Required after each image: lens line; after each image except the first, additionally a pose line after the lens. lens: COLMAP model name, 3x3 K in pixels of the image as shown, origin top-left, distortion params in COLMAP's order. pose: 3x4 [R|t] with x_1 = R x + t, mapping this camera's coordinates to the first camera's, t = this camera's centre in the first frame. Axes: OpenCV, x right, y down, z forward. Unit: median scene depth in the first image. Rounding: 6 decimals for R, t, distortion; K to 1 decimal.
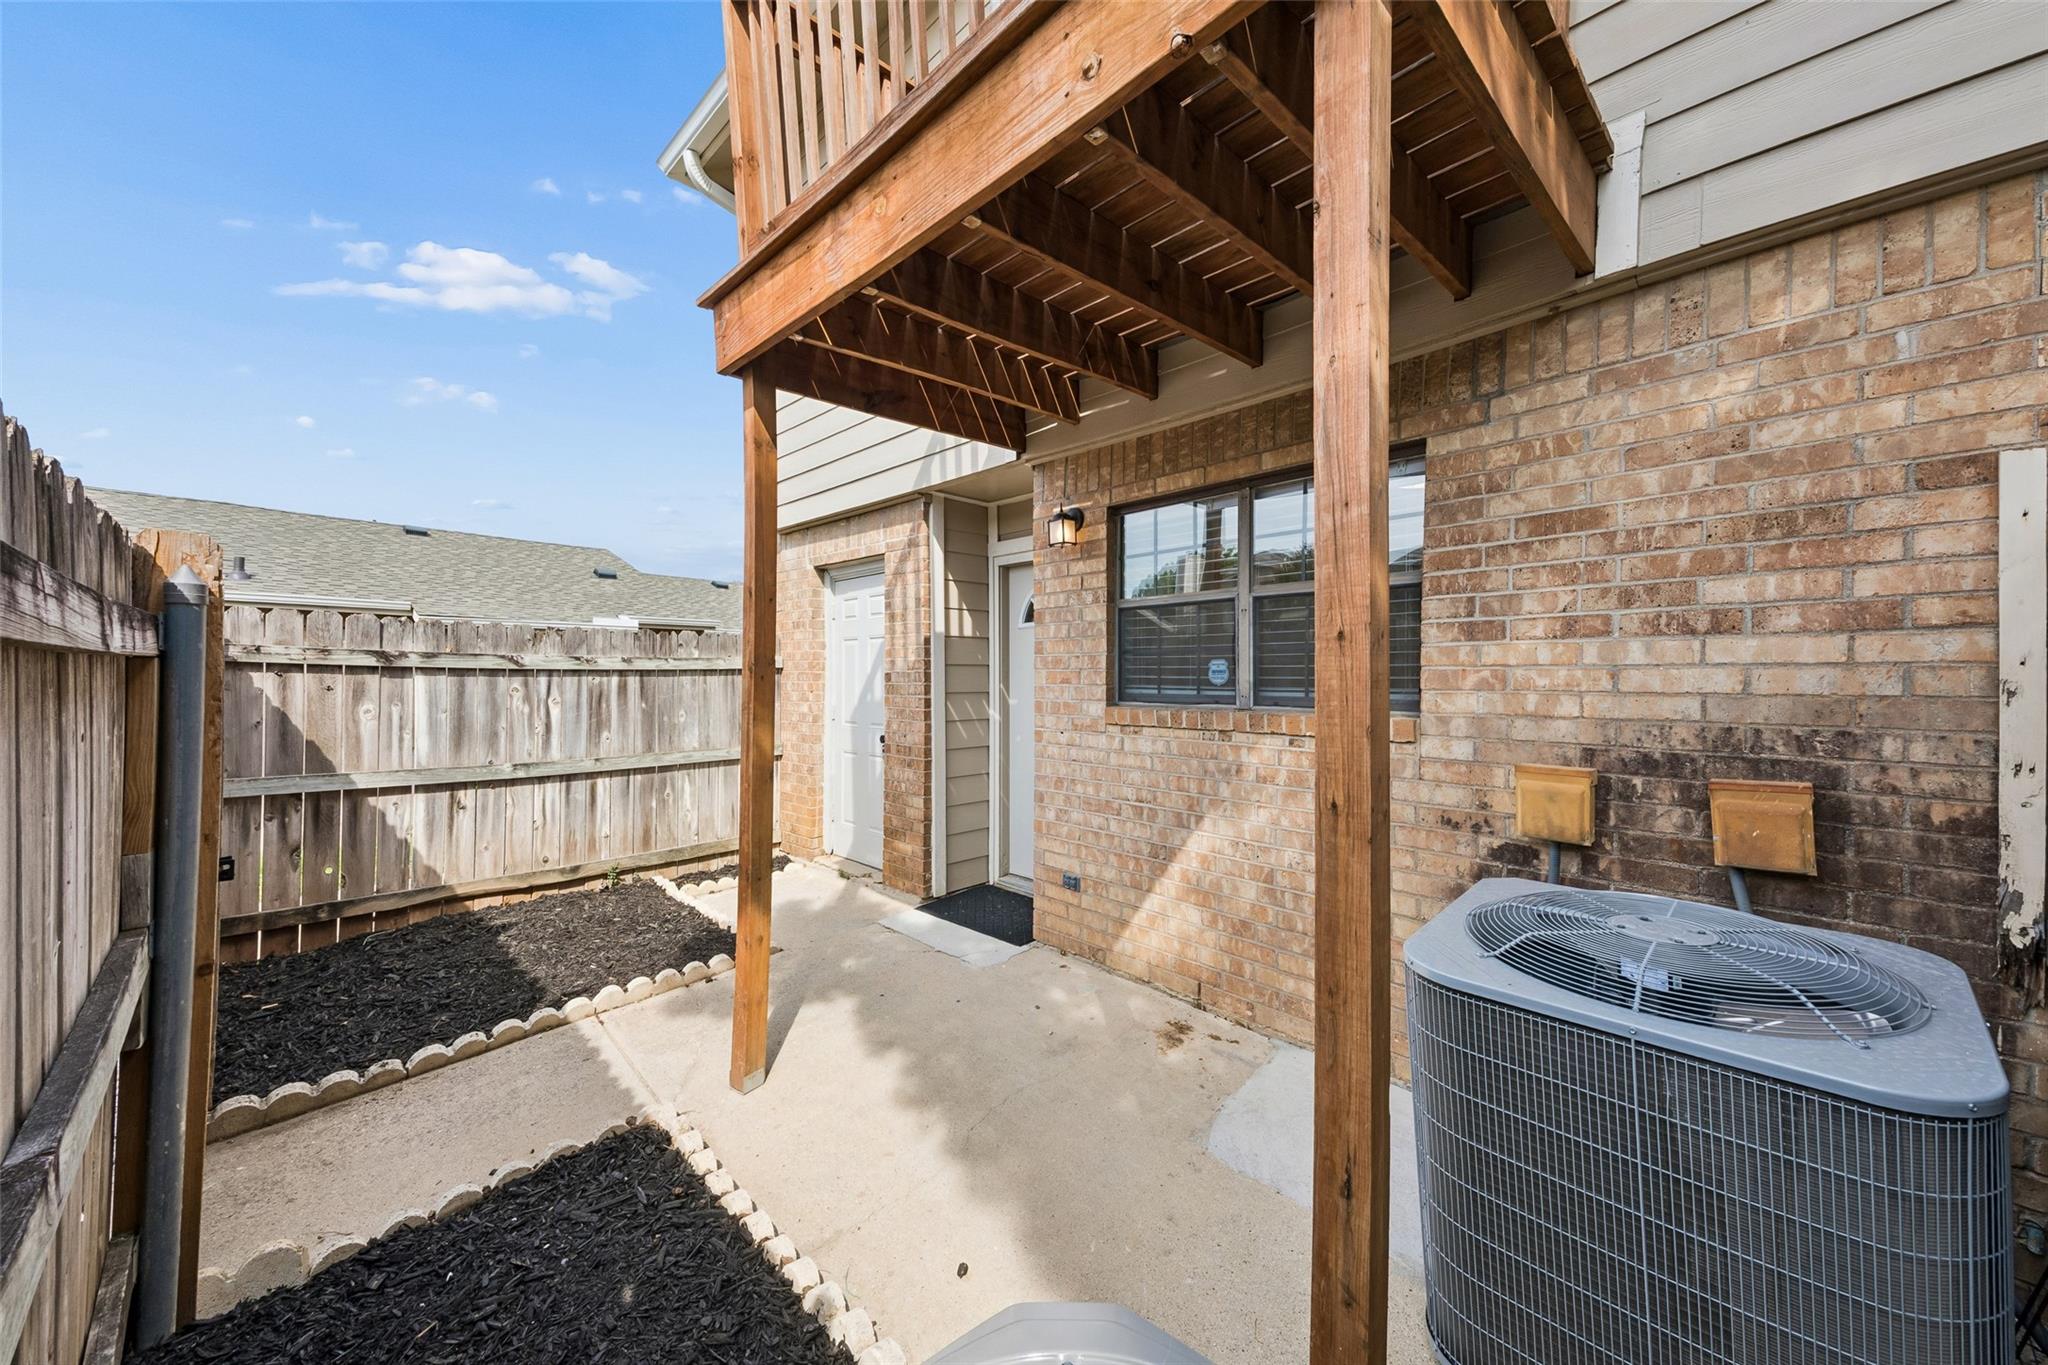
lens RADIAL K [[769.6, 0, 994.3], [0, 769.6, 688.4], [0, 0, 1]] dist [0.100807, 0.000108]
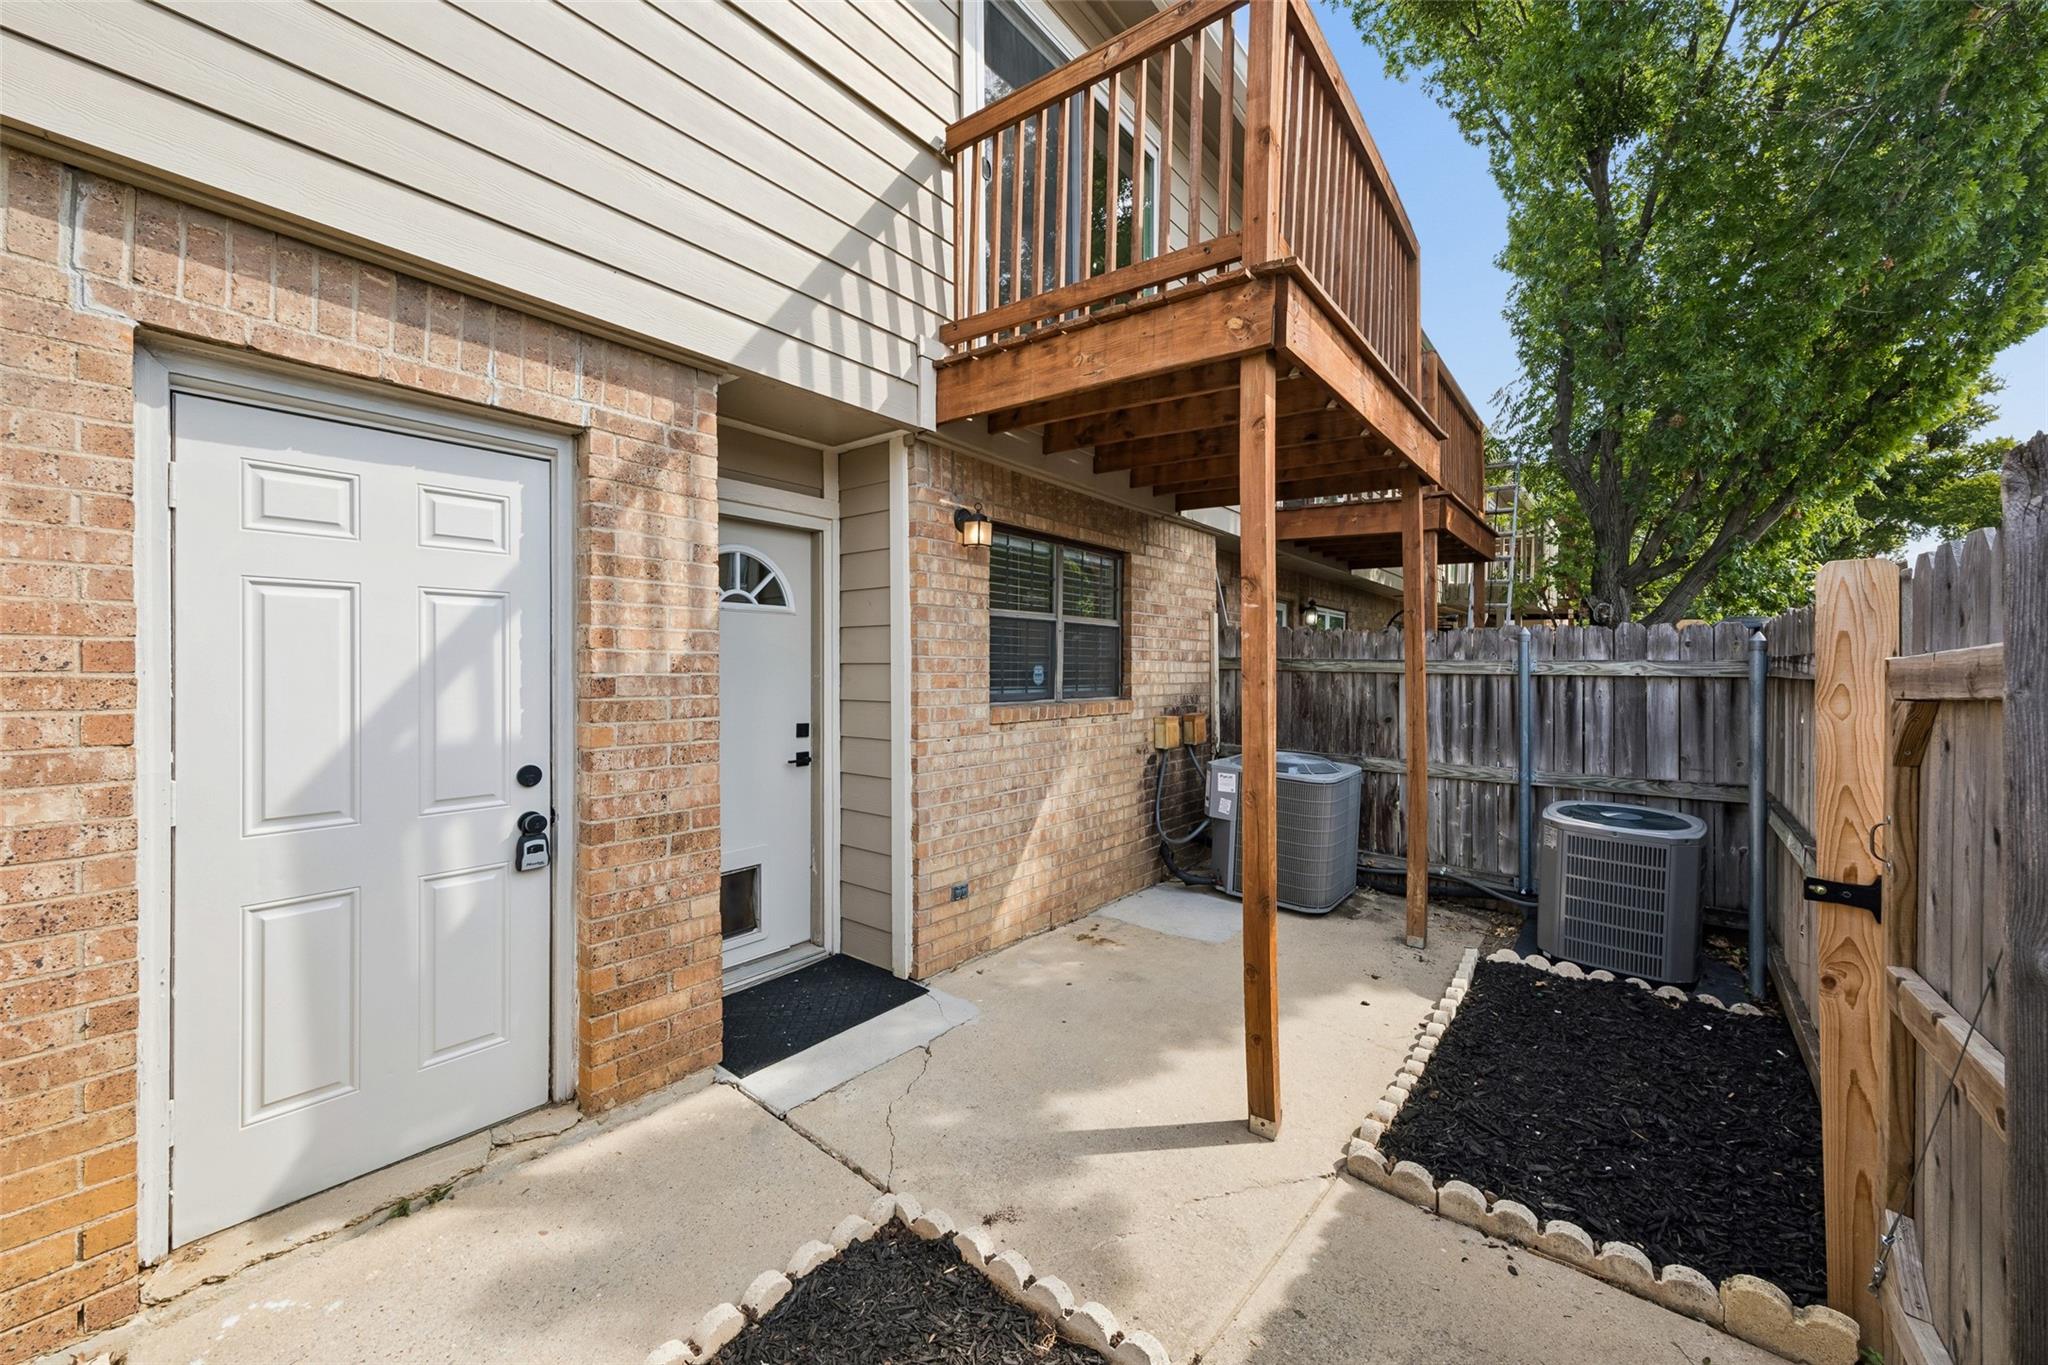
lens RADIAL K [[777.2, 0, 1017.0], [0, 777.2, 683.2], [0, 0, 1]] dist [-0.003770, 0.000712]
pose [[-0.151381, -0.019144, 0.988290, -0.905479], [0.013790, 0.999674, 0.021477, -0.032807], [-0.988379, 0.016880, -0.151067, 1.116722]]
